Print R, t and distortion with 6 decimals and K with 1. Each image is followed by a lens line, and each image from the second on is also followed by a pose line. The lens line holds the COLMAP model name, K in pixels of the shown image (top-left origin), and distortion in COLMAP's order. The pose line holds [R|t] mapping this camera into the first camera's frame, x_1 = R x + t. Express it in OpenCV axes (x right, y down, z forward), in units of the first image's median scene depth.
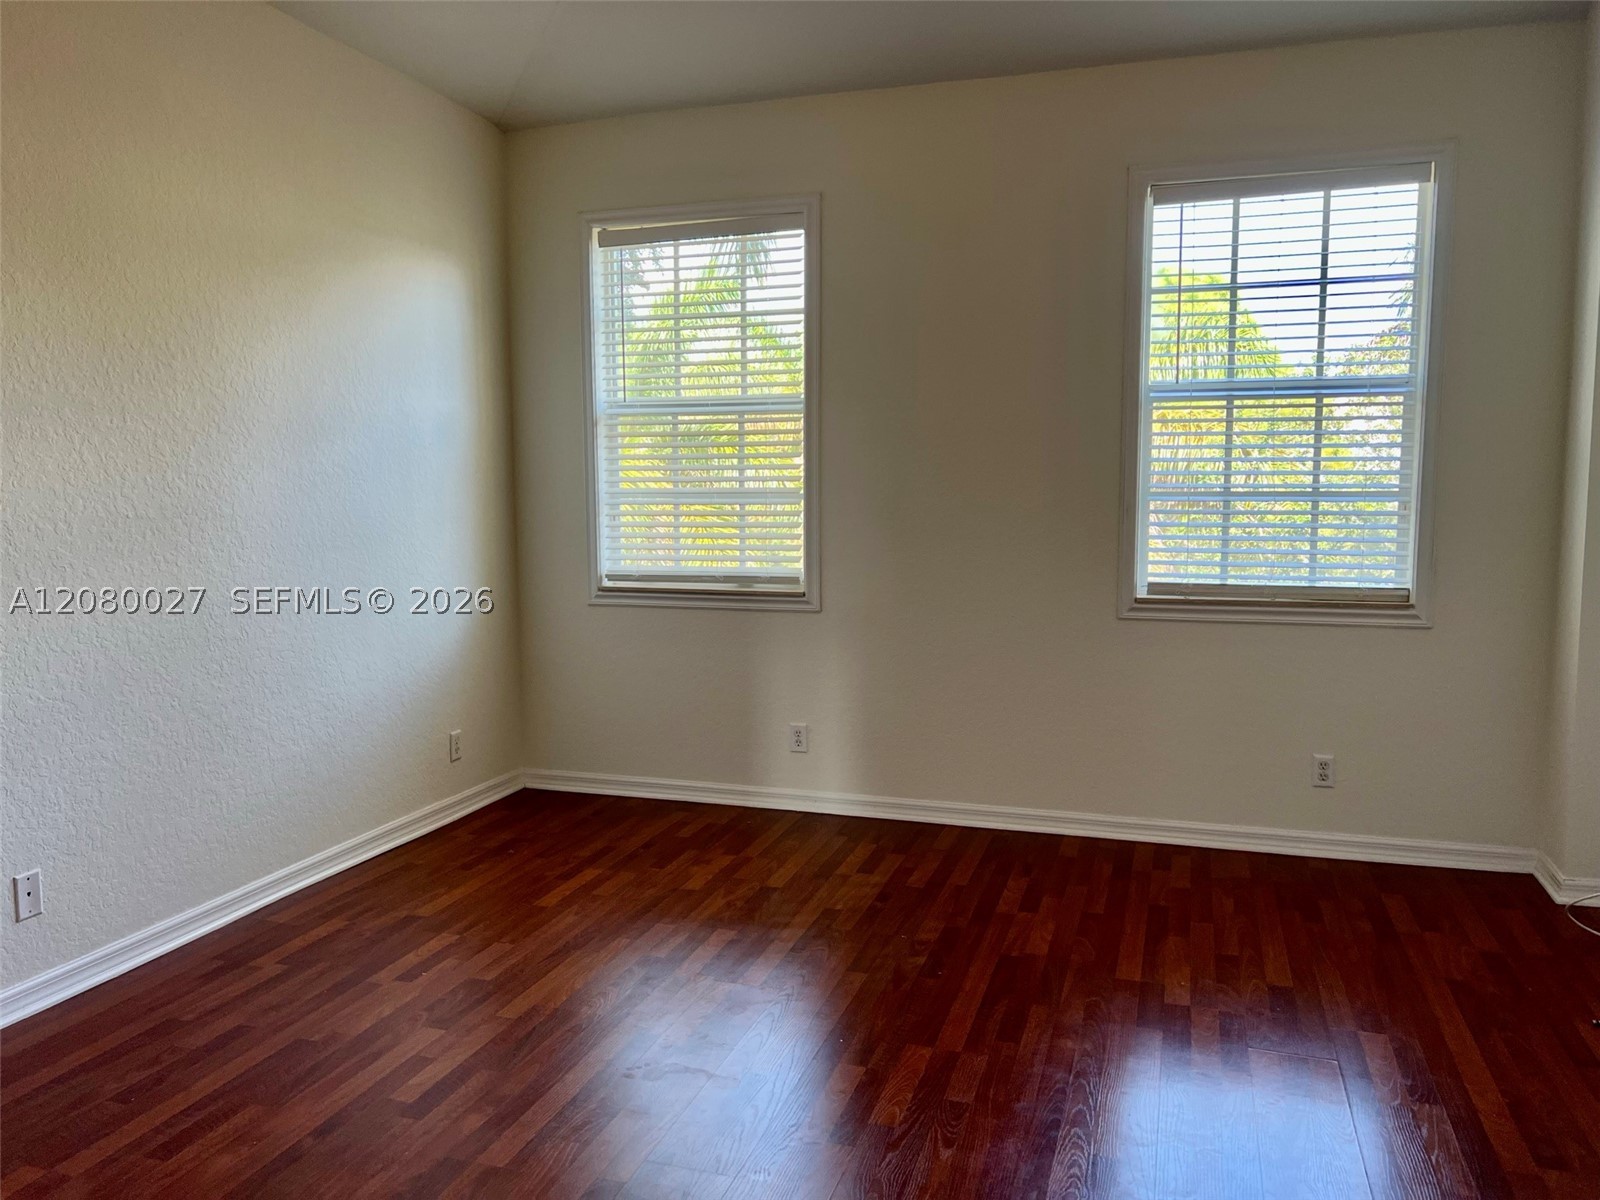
lens RADIAL K [[1205.7, 0, 793.1], [0, 1205.7, 604.6], [0, 0, 1]] dist [0.053335, -0.054281]
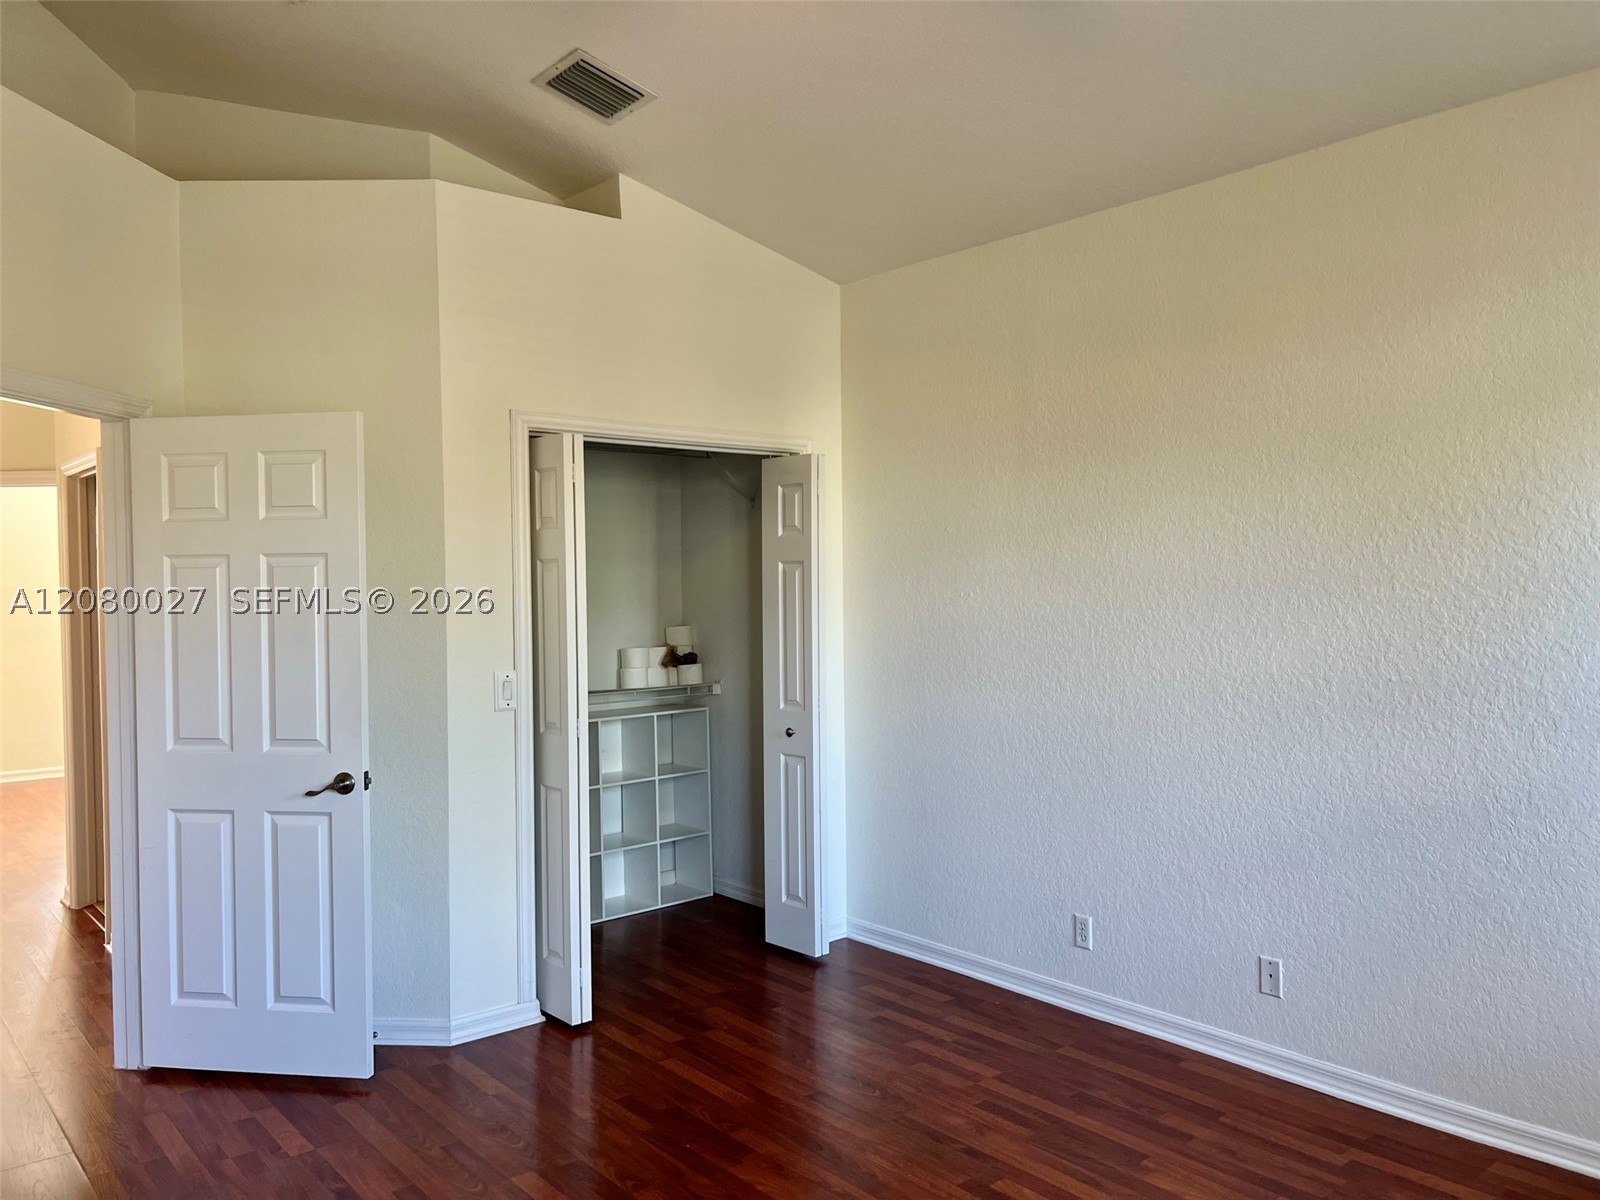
lens RADIAL K [[1205.7, 0, 794.3], [0, 1205.7, 610.0], [0, 0, 1]] dist [0.053335, -0.054281]
pose [[-0.526662, 0.026152, -0.849673, 0.501660], [-0.074604, 0.994248, 0.076845, -0.143306], [0.846795, 0.103860, -0.521681, 0.910996]]
